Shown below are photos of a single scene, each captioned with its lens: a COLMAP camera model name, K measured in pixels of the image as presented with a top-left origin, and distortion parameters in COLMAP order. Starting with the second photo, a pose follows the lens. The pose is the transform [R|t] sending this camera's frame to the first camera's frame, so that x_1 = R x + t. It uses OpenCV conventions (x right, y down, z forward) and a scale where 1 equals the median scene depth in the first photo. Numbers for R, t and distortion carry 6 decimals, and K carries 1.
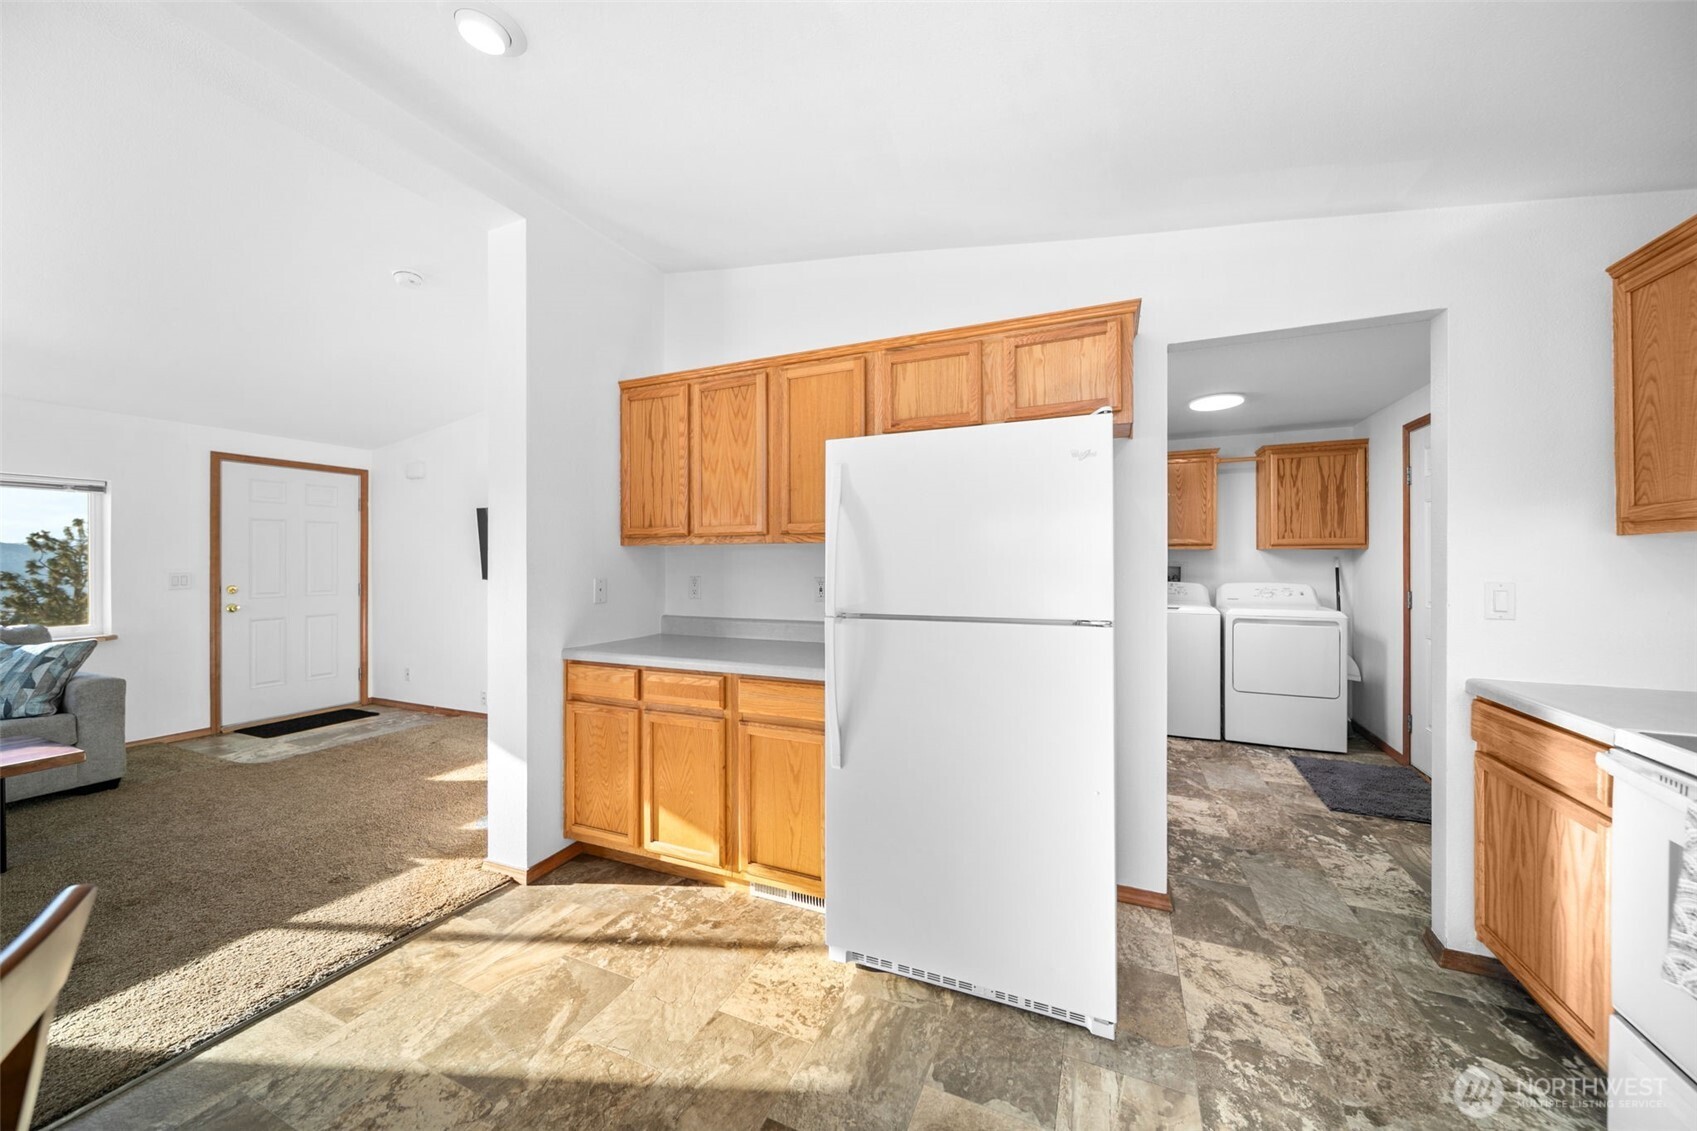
lens RADIAL K [[623.1, 0, 843.8], [0, 623.1, 554.6], [0, 0, 1]] dist [0.004369, 0.000266]
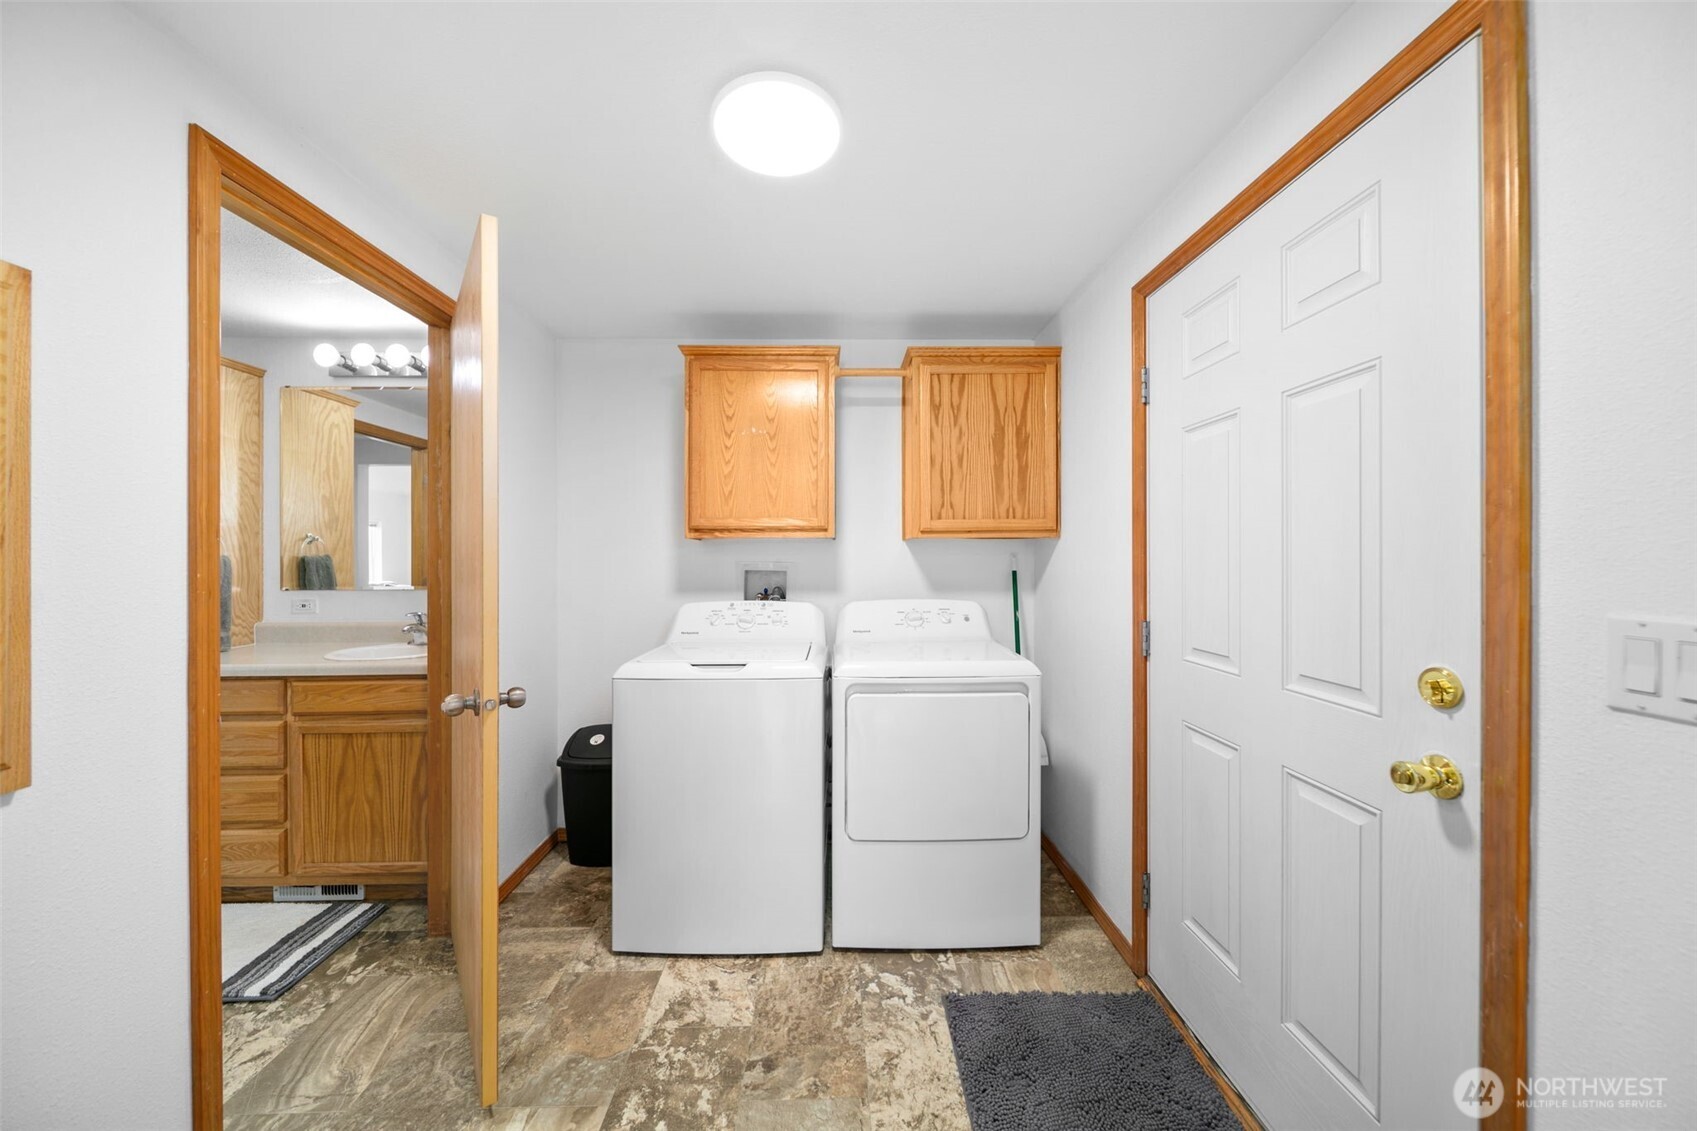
lens RADIAL K [[623.1, 0, 848.8], [0, 623.1, 553.6], [0, 0, 1]] dist [0.004369, 0.000266]
pose [[0.903095, -0.003737, 0.429424, 0.399085], [0.001431, 0.999983, 0.005692, 0.001343], [-0.429437, -0.004526, 0.903085, 0.542579]]
